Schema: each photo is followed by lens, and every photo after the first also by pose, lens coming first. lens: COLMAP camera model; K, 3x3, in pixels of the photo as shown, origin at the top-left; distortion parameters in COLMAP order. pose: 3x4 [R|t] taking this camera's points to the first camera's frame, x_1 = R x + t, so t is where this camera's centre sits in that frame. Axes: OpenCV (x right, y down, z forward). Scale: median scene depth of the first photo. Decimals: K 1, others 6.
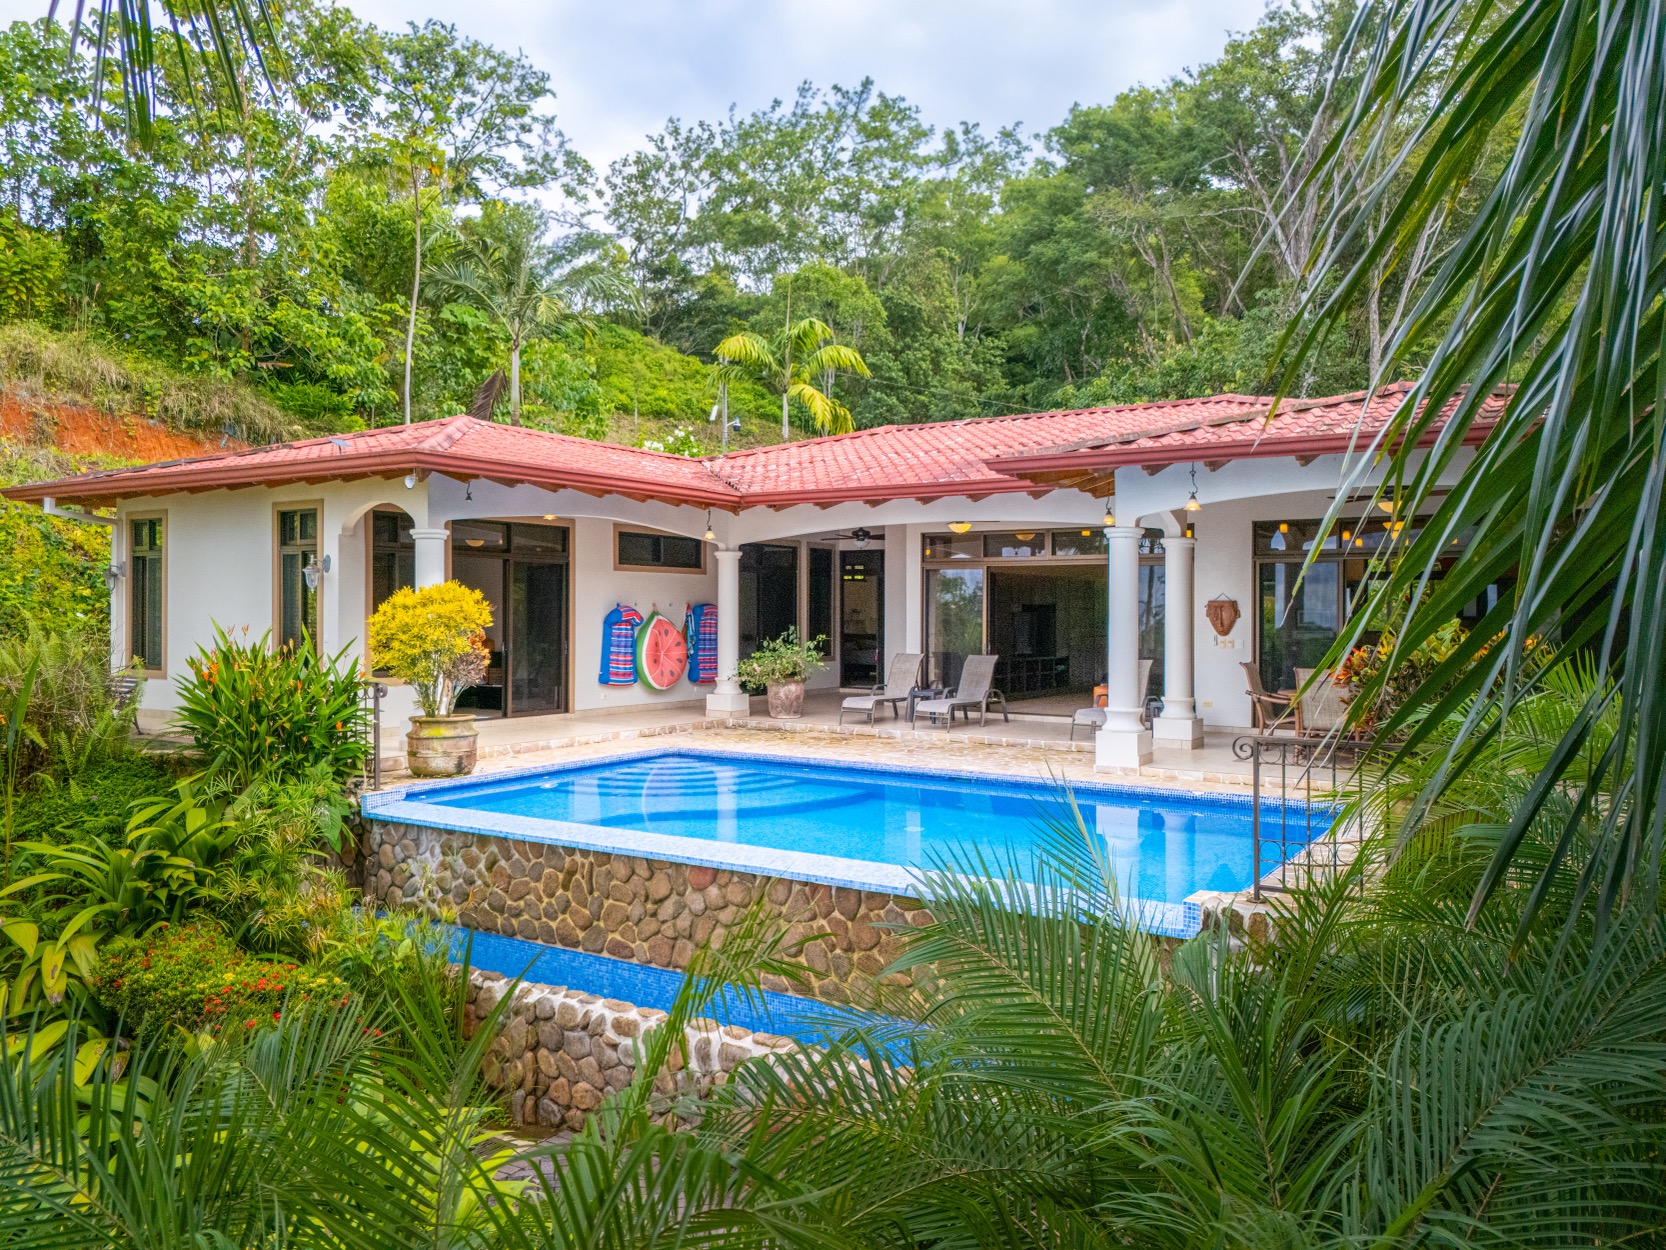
lens RADIAL K [[1178.6, 0, 904.9], [0, 1178.6, 622.5], [0, 0, 1]] dist [0.078893, -0.000230]
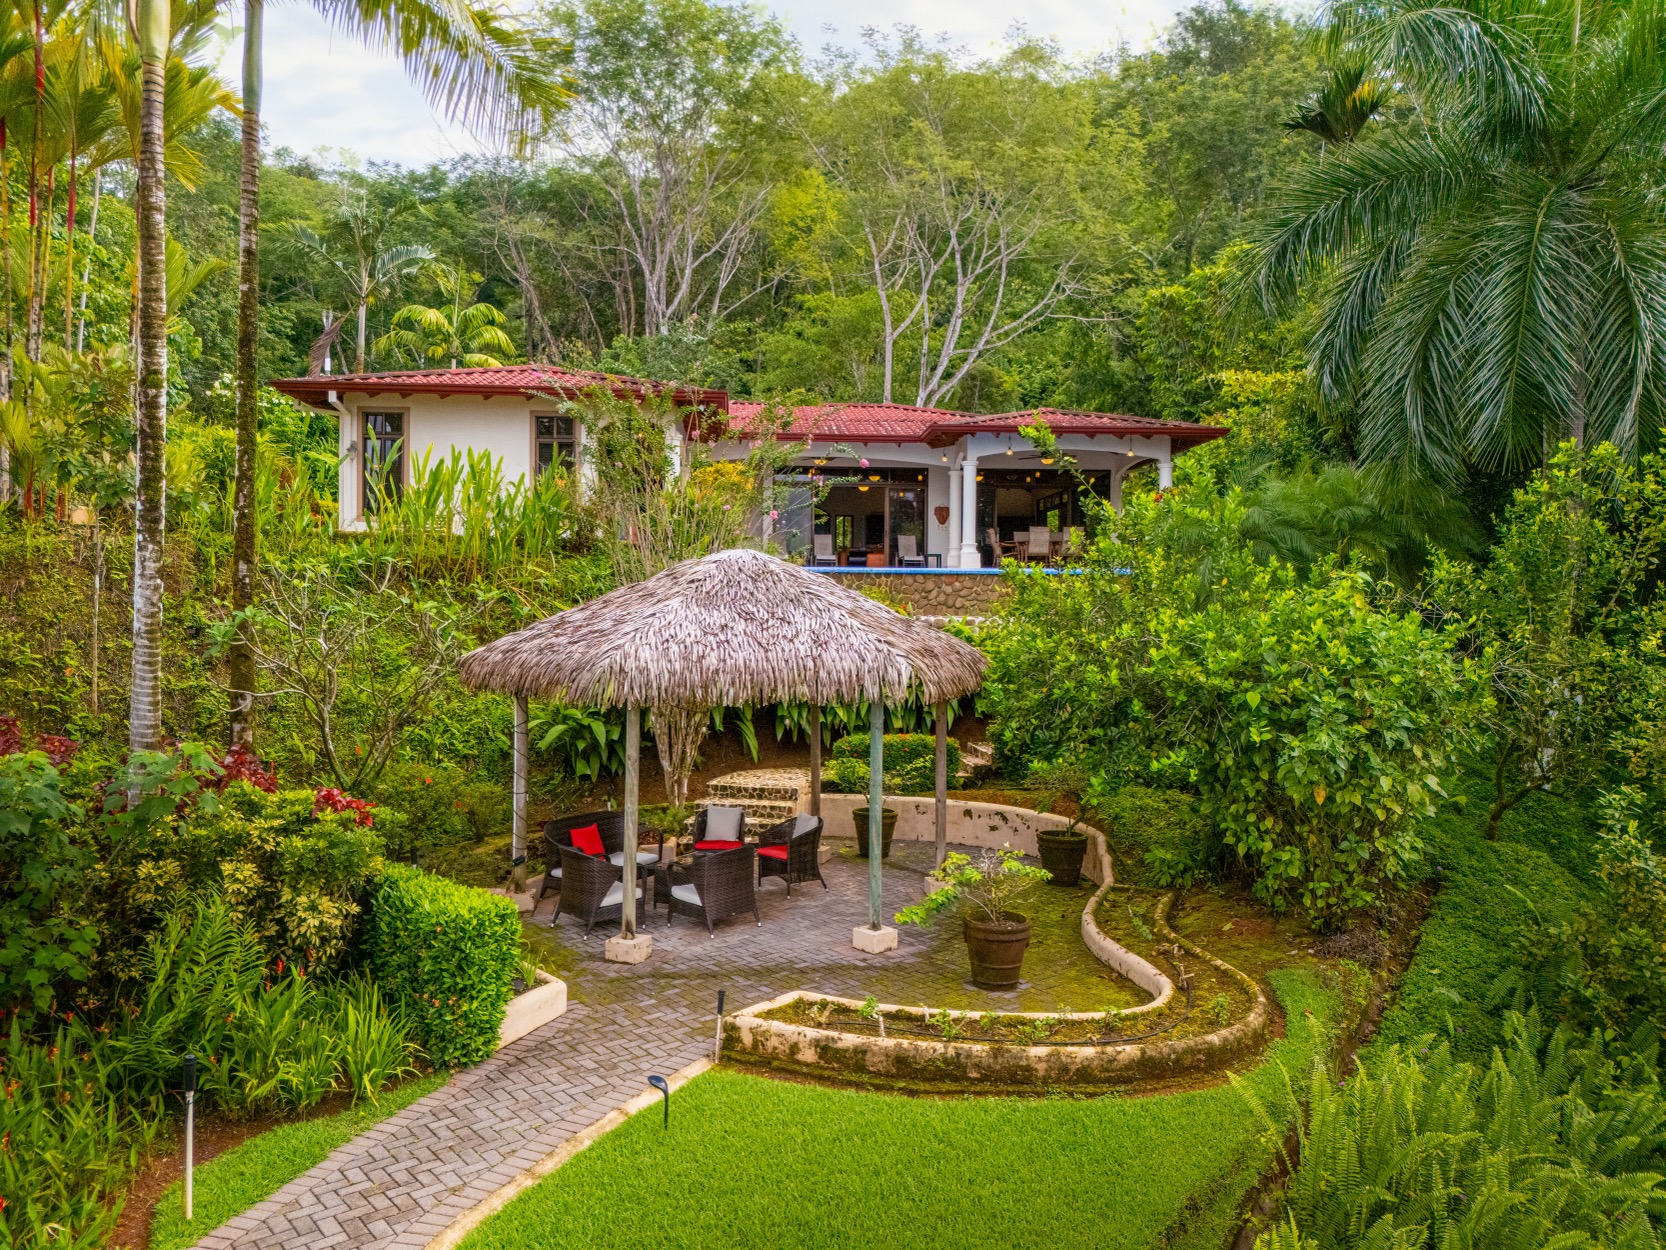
lens RADIAL K [[1157.9, 0, 833.0], [0, 1157.9, 625.0], [0, 0, 1]] dist [0.055661, -0.002868]
pose [[0.809710, -0.002642, 0.586825, -1.737448], [0.000333, 0.999992, 0.004042, 0.291615], [-0.586830, -0.003077, 0.809704, -0.790550]]
